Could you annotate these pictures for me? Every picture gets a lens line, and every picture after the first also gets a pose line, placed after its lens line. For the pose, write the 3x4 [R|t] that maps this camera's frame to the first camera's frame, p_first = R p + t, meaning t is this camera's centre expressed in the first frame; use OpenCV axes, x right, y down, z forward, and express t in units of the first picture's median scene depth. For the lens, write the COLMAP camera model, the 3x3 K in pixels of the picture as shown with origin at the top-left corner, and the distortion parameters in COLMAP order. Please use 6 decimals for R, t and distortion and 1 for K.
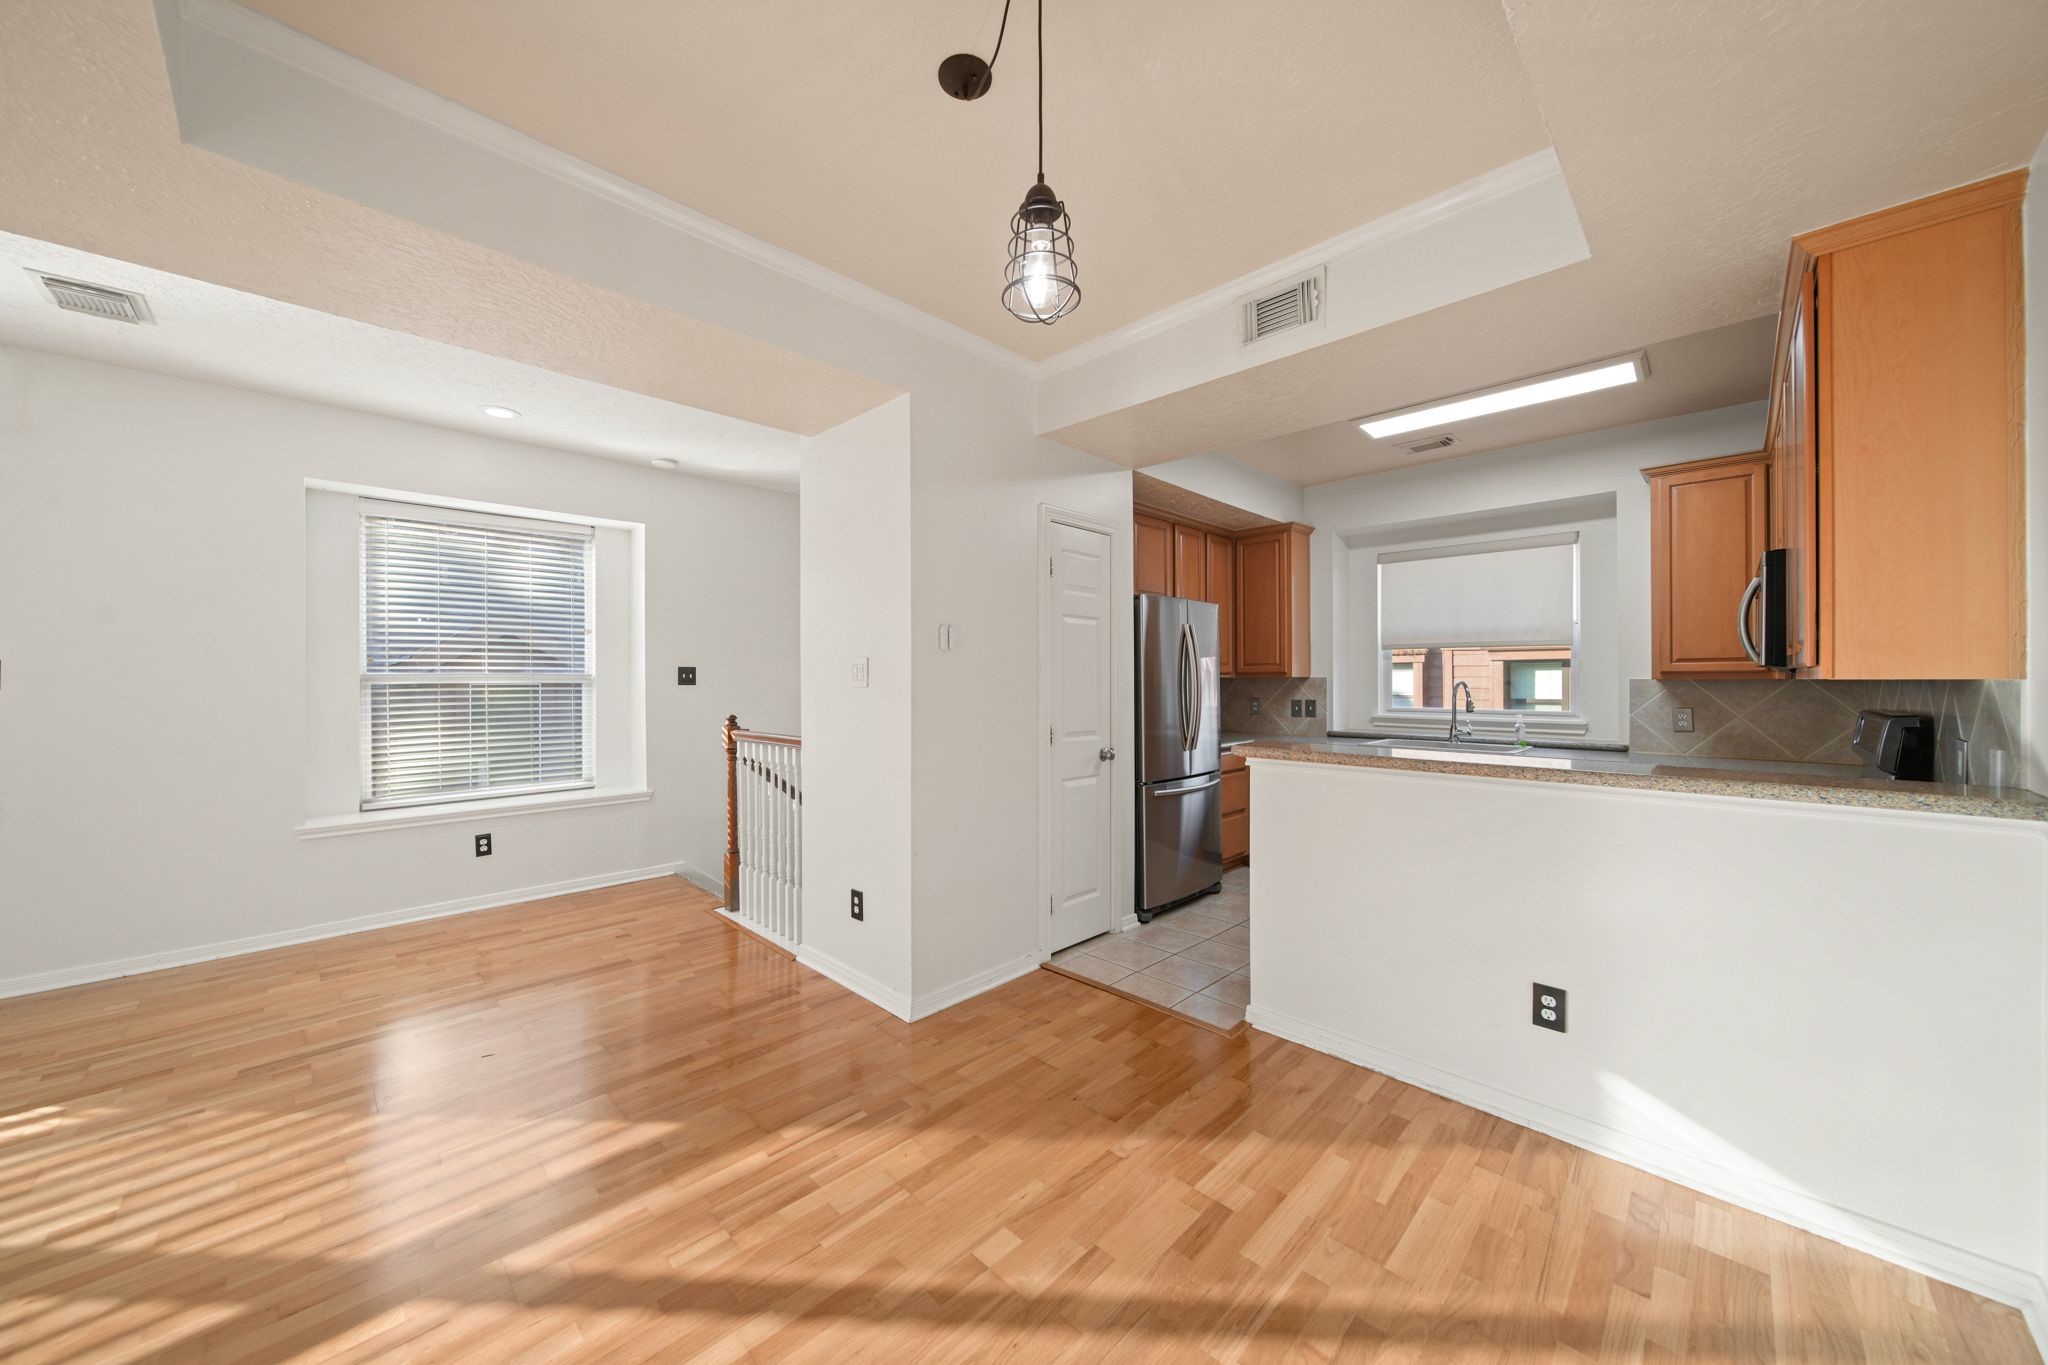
lens RADIAL K [[715.5, 0, 1026.1], [0, 715.5, 676.3], [0, 0, 1]] dist [-0.001014, -0.000166]
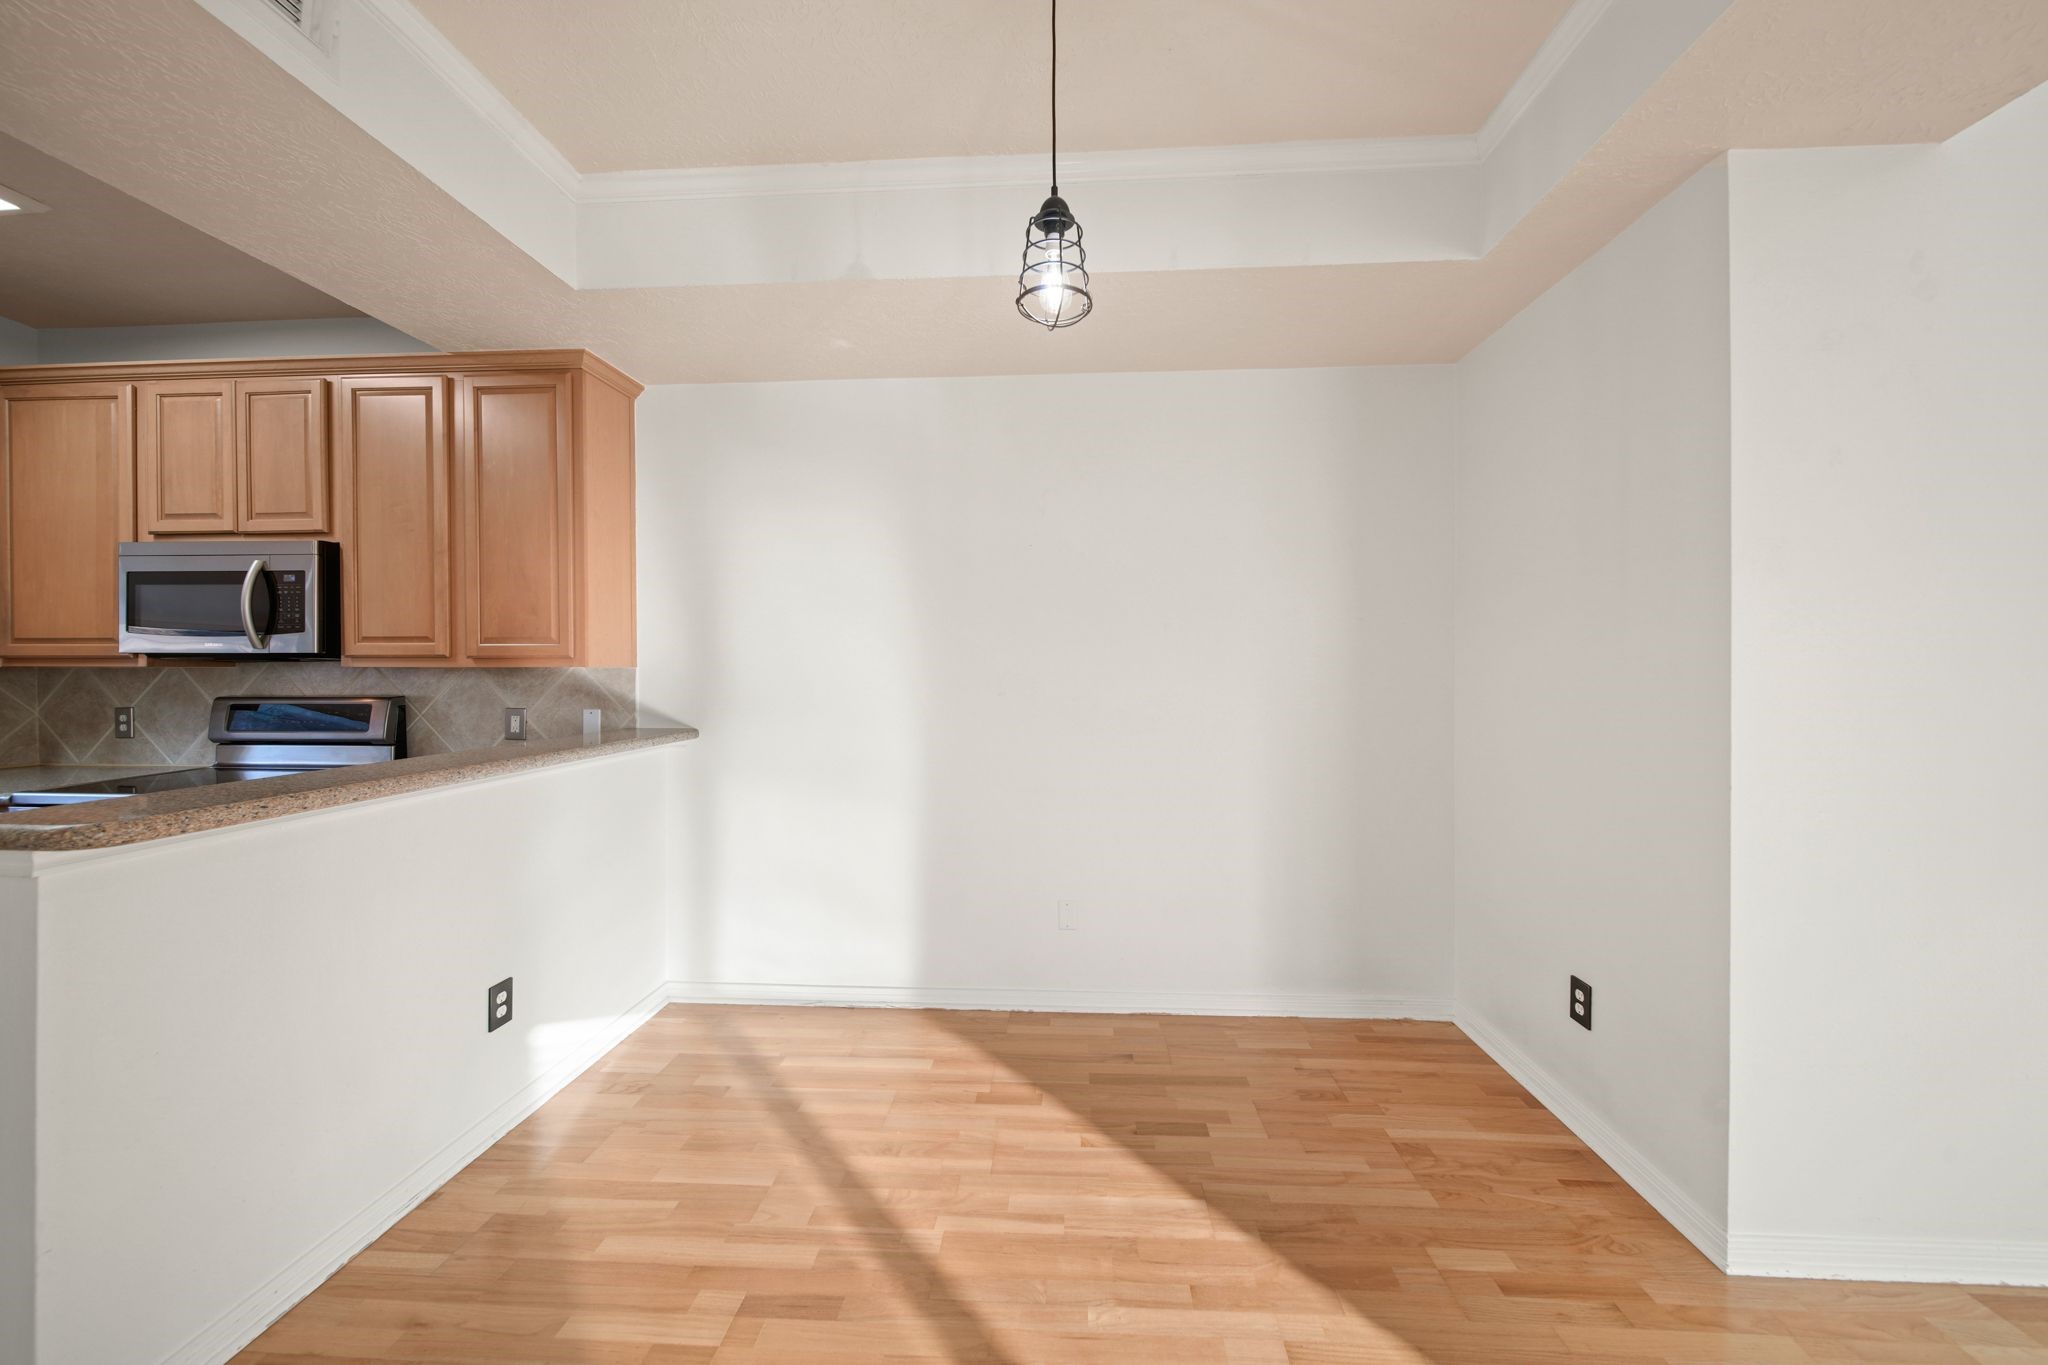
lens RADIAL K [[715.5, 0, 1026.1], [0, 715.5, 676.3], [0, 0, 1]] dist [-0.001014, -0.000166]
pose [[-0.654187, -0.003507, 0.756325, -0.574143], [-0.001228, 0.999993, 0.003575, 0.014539], [-0.756332, 0.001410, -0.654187, 1.331608]]
